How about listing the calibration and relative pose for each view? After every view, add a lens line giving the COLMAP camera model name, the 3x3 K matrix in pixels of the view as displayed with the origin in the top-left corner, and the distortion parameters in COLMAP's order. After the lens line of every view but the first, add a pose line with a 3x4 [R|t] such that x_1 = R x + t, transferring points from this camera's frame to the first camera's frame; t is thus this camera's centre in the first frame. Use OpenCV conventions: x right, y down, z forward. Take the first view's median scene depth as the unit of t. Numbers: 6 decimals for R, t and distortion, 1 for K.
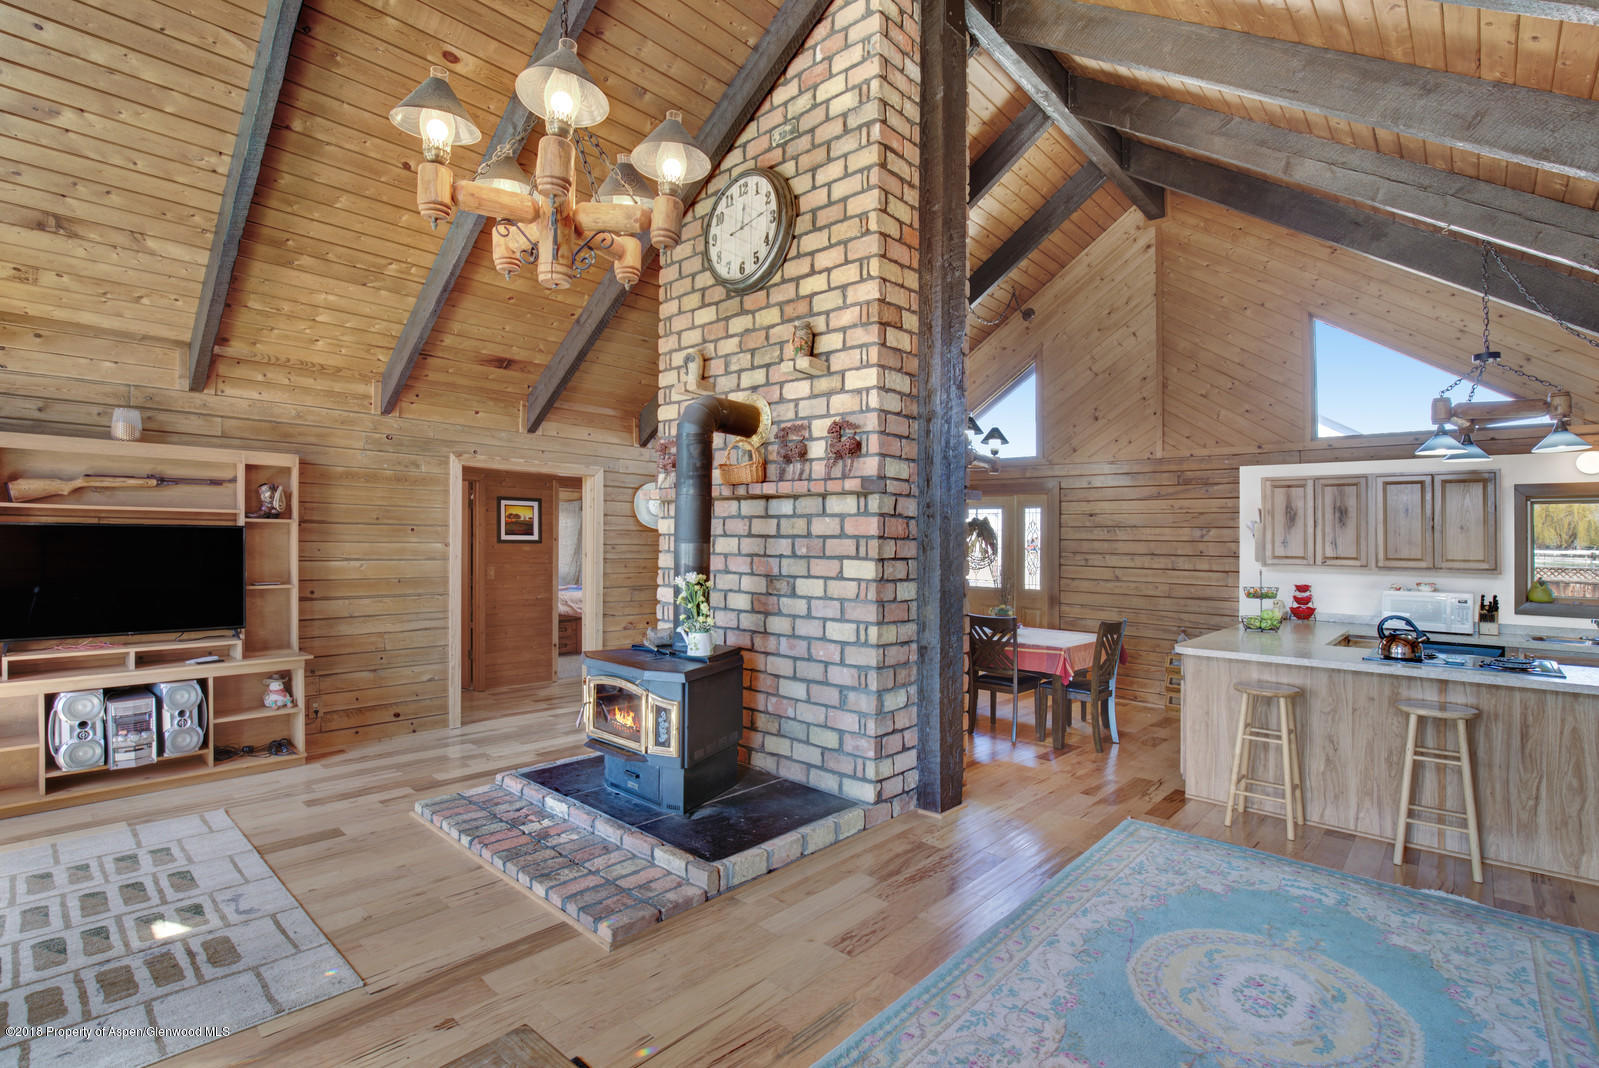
lens RADIAL K [[750.2, 0, 801.8], [0, 750.2, 537.0], [0, 0, 1]] dist [-0.031530, 0.007205]
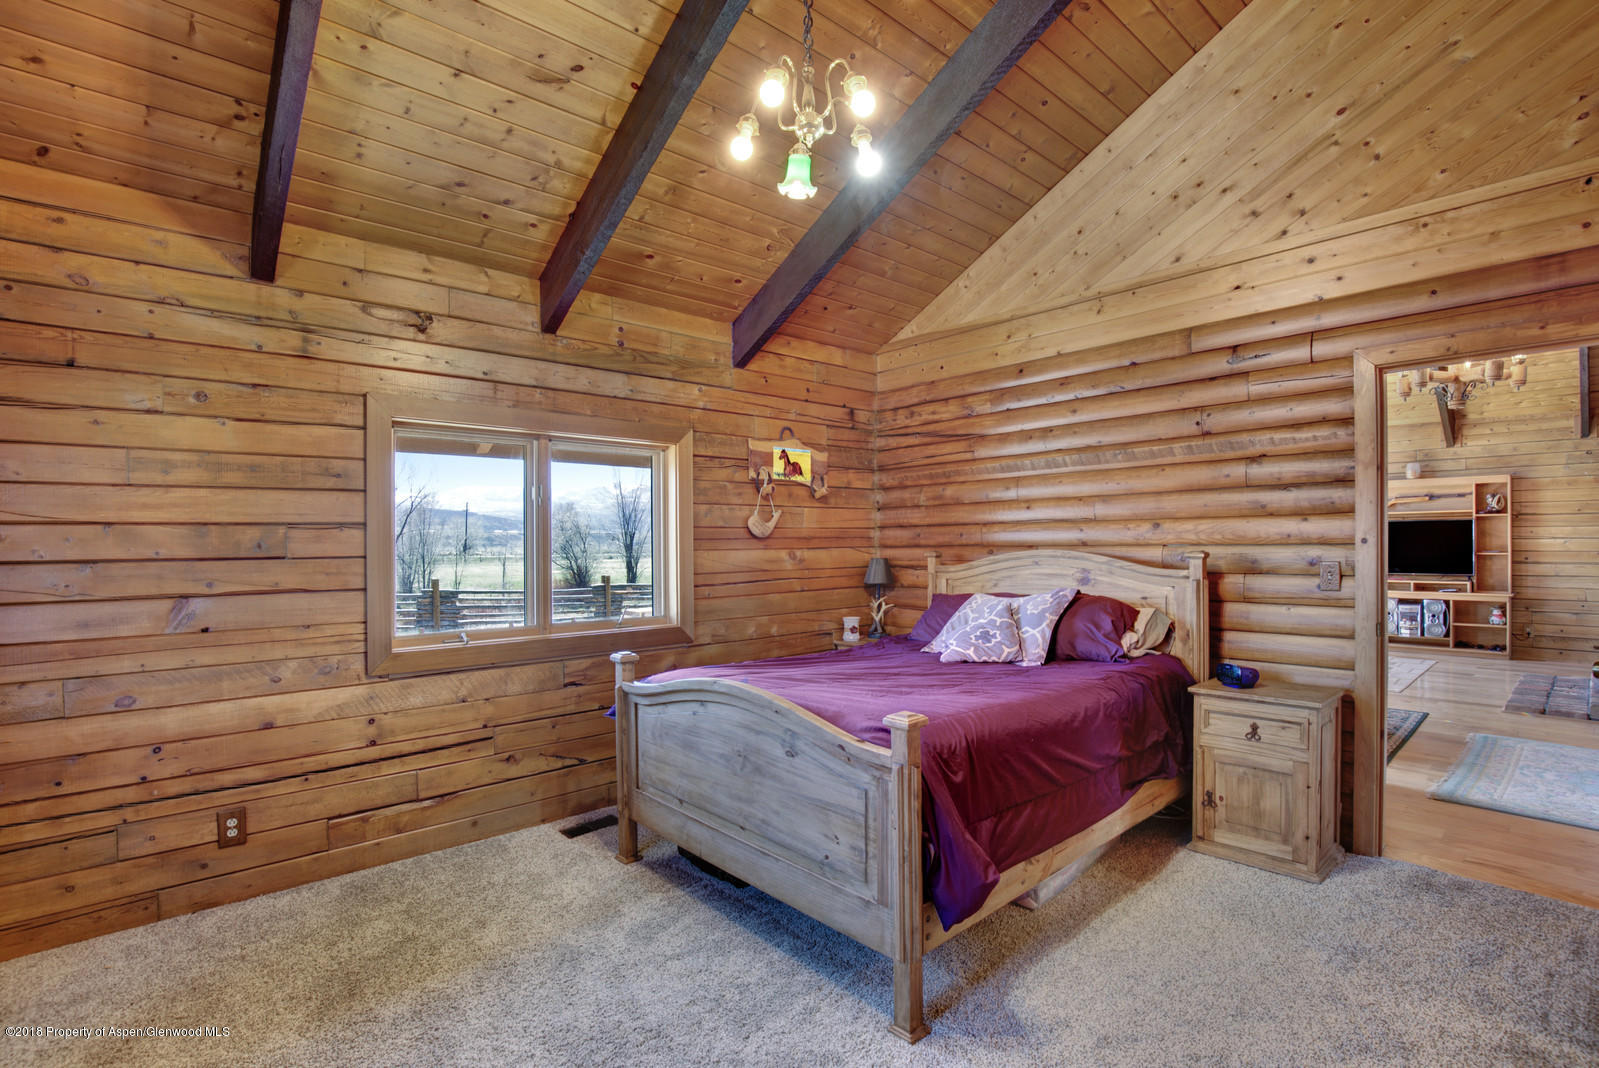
lens RADIAL K [[750.2, 0, 811.2], [0, 750.2, 558.4], [0, 0, 1]] dist [-0.031530, 0.007205]
pose [[-0.089551, 0.011243, -0.995919, 1.101790], [0.013099, 0.999863, 0.010110, 0.039977], [0.995896, -0.012140, -0.089686, -0.414324]]
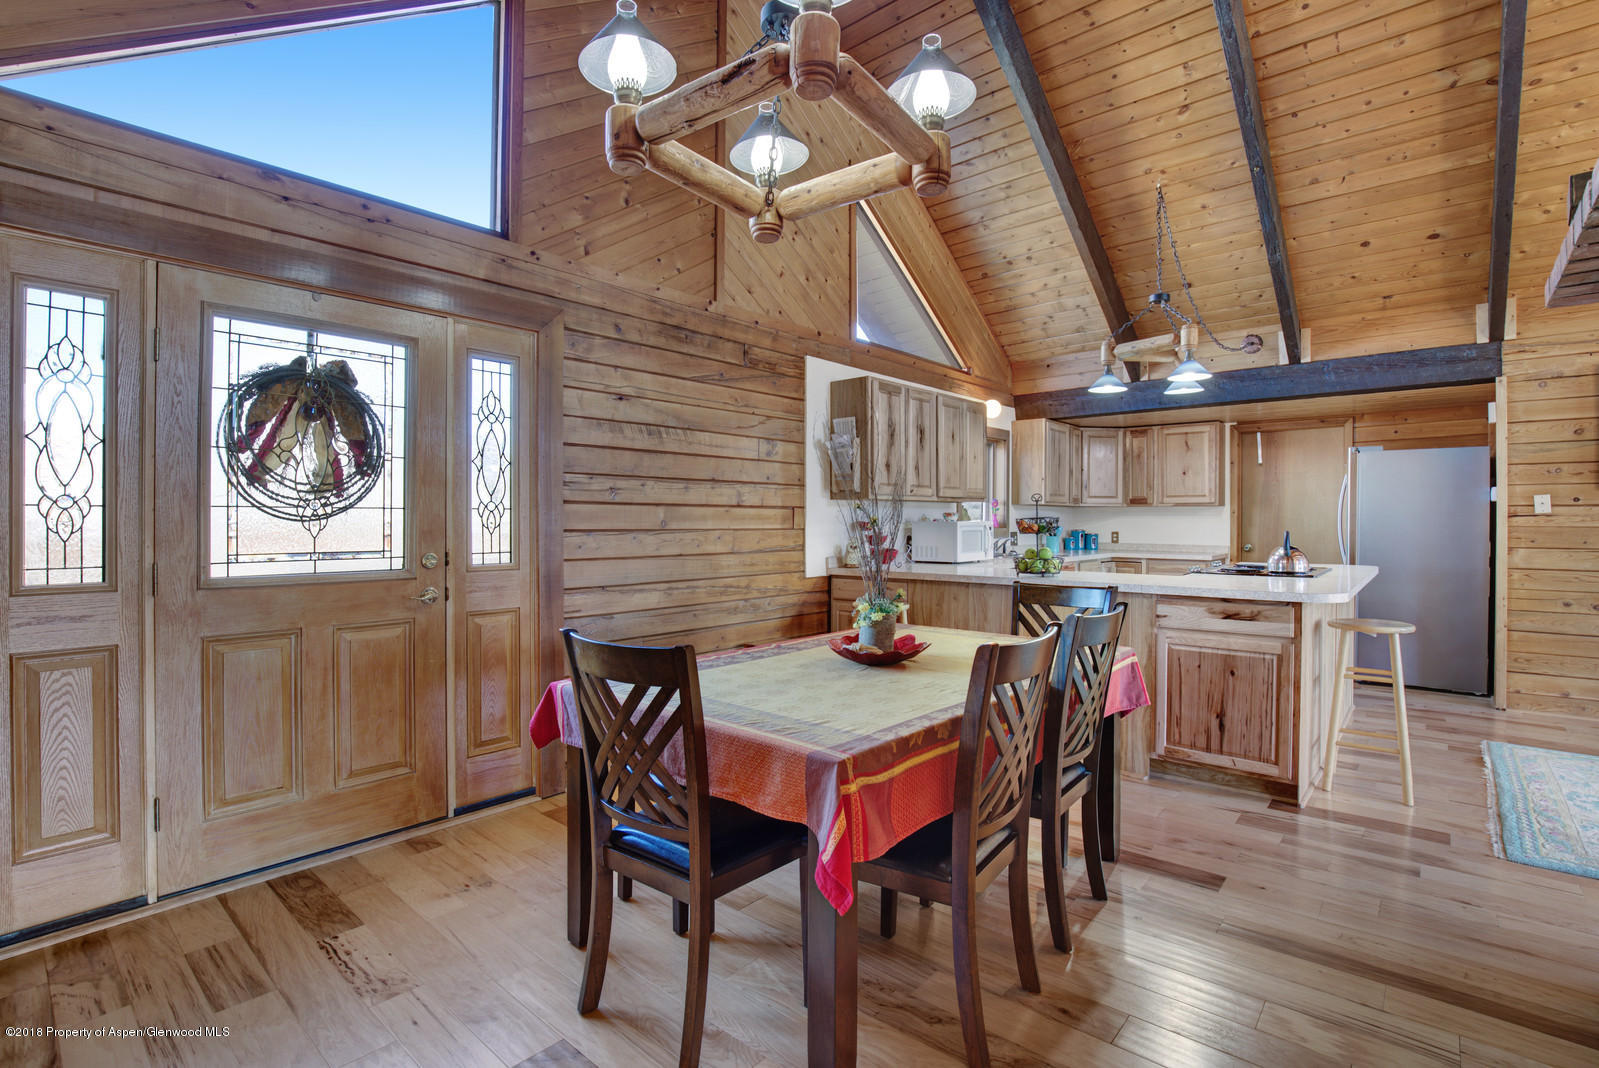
lens RADIAL K [[750.2, 0, 809.8], [0, 750.2, 517.1], [0, 0, 1]] dist [-0.031530, 0.007205]
pose [[-0.030794, -0.014742, 0.999417, -0.153028], [-0.007016, 0.999870, 0.014532, 0.061977], [-0.999501, -0.006564, -0.030893, 1.372365]]
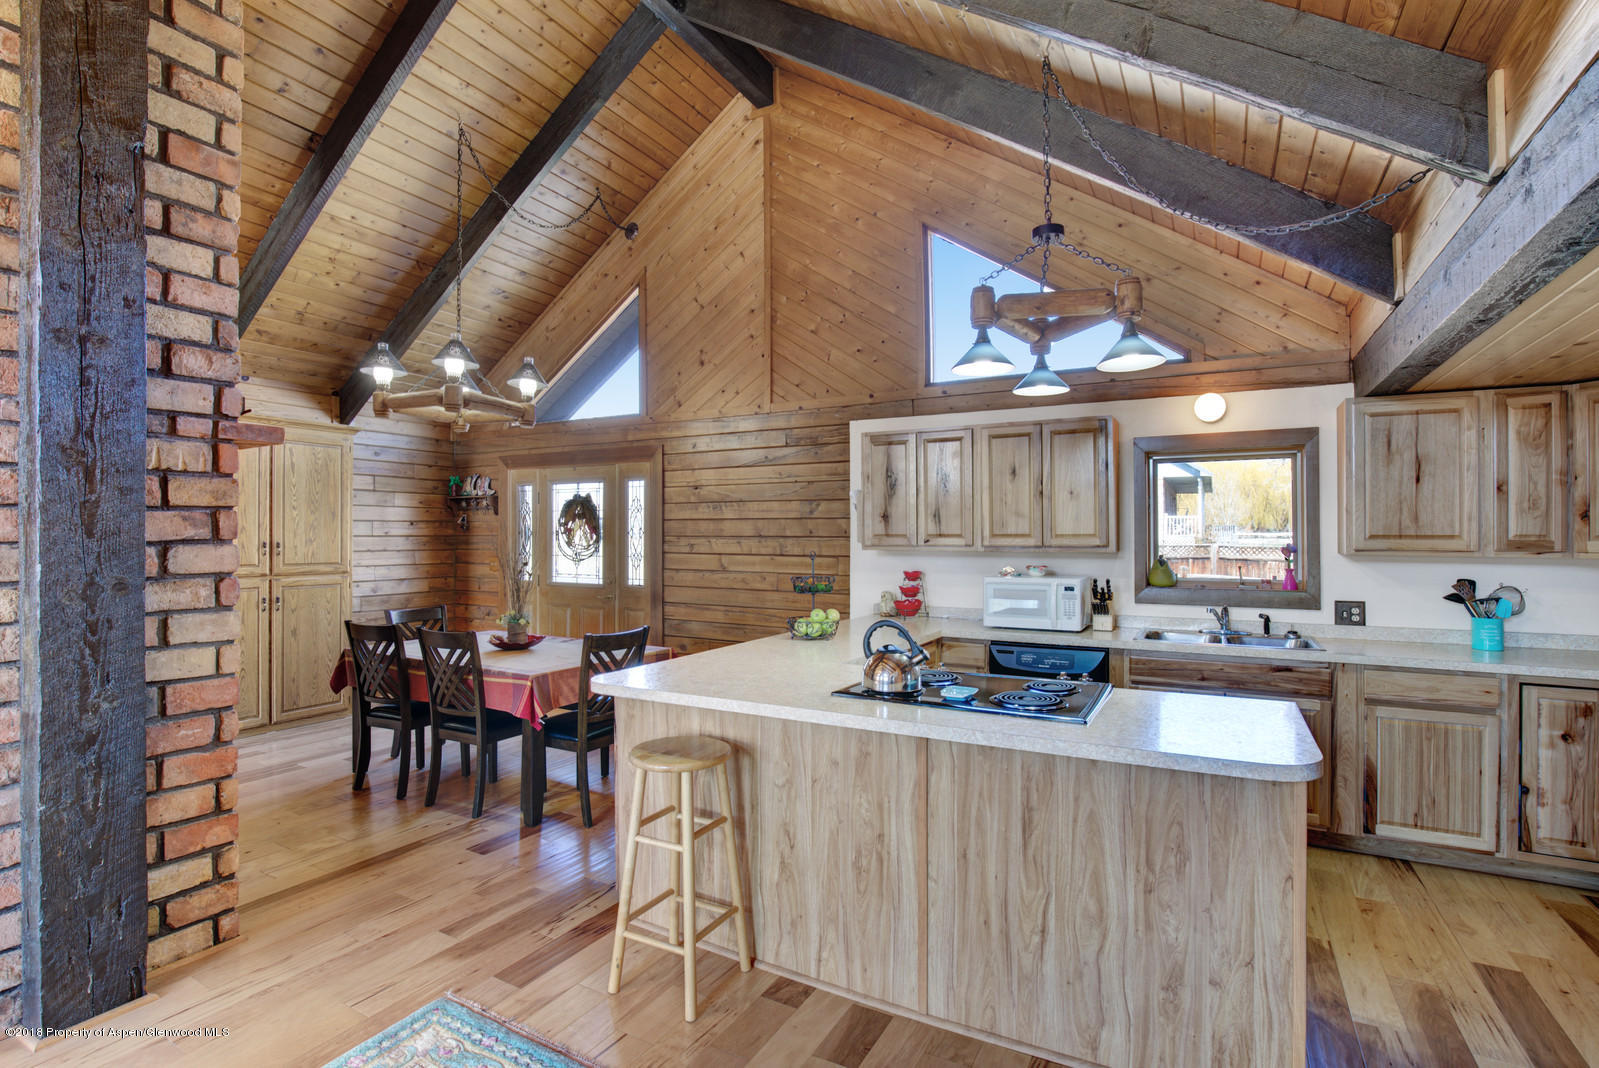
lens RADIAL K [[750.2, 0, 801.3], [0, 750.2, 540.9], [0, 0, 1]] dist [-0.031530, 0.007205]
pose [[0.973236, -0.017349, 0.229153, 0.484363], [0.014128, 0.999777, 0.015688, 0.023682], [-0.229374, -0.012031, 0.973264, 0.331616]]
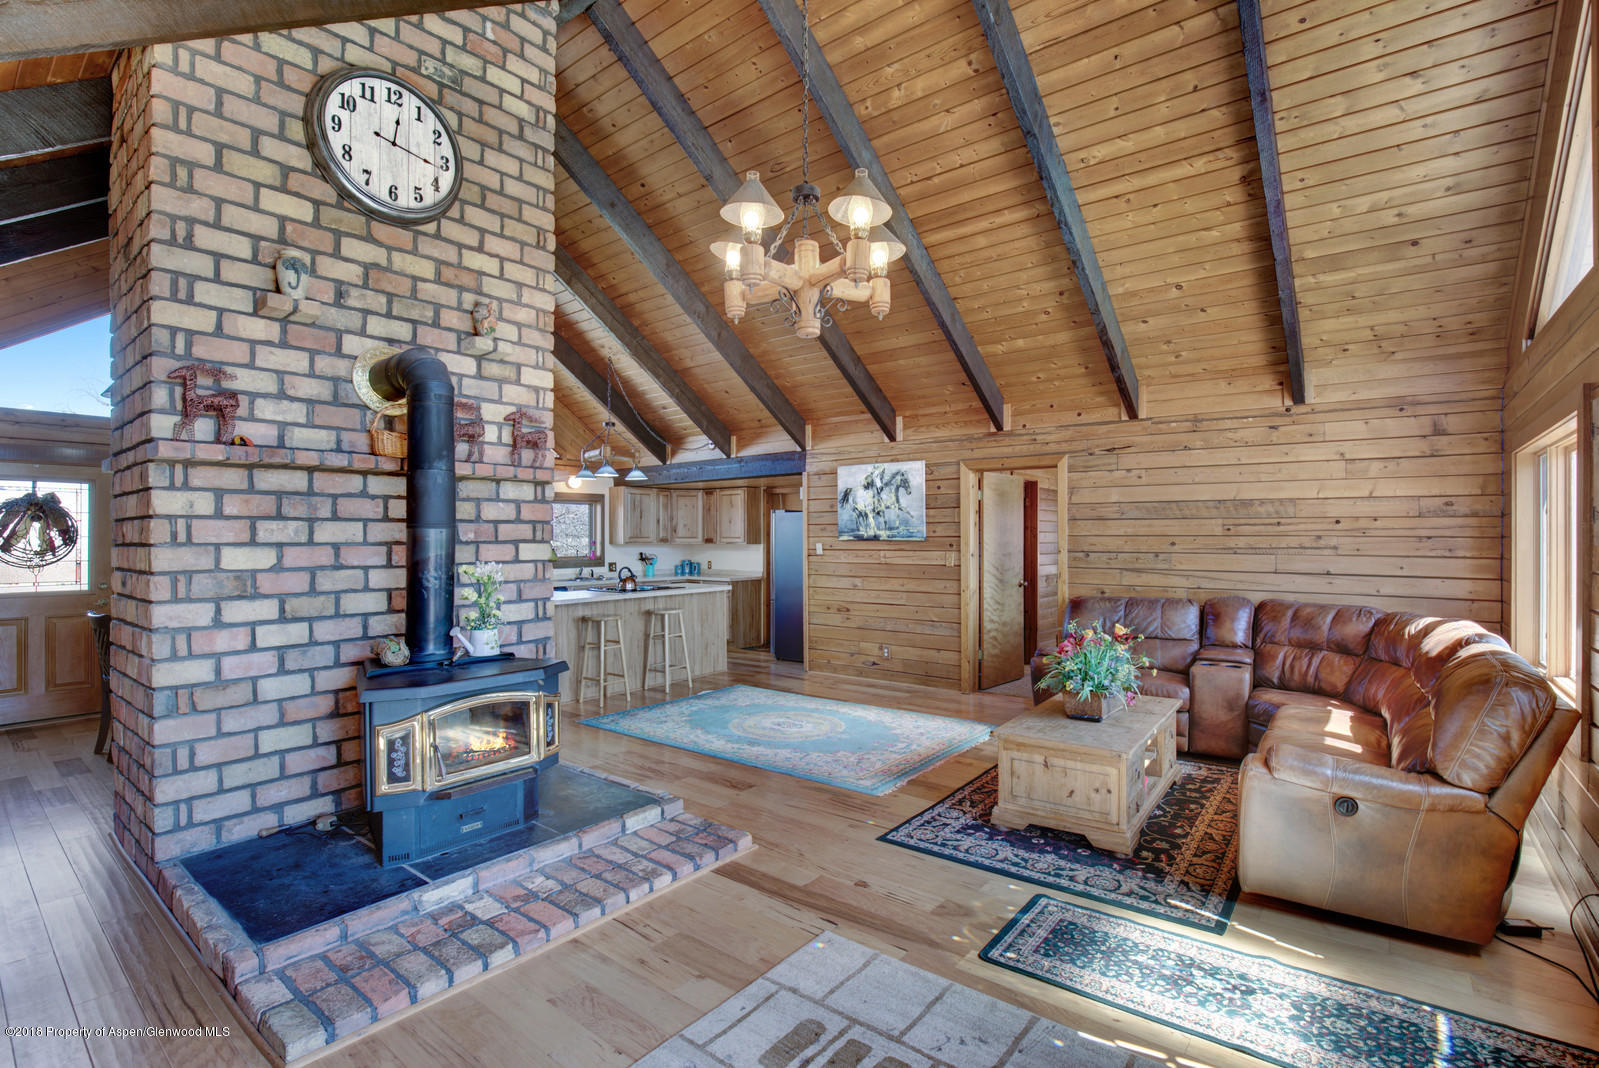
lens RADIAL K [[750.2, 0, 808.8], [0, 750.2, 527.8], [0, 0, 1]] dist [-0.031530, 0.007205]
pose [[-0.076223, -0.004394, 0.997081, -0.865448], [-0.003285, 0.999986, 0.004155, 0.001990], [-0.997085, -0.002959, -0.076236, 0.568748]]
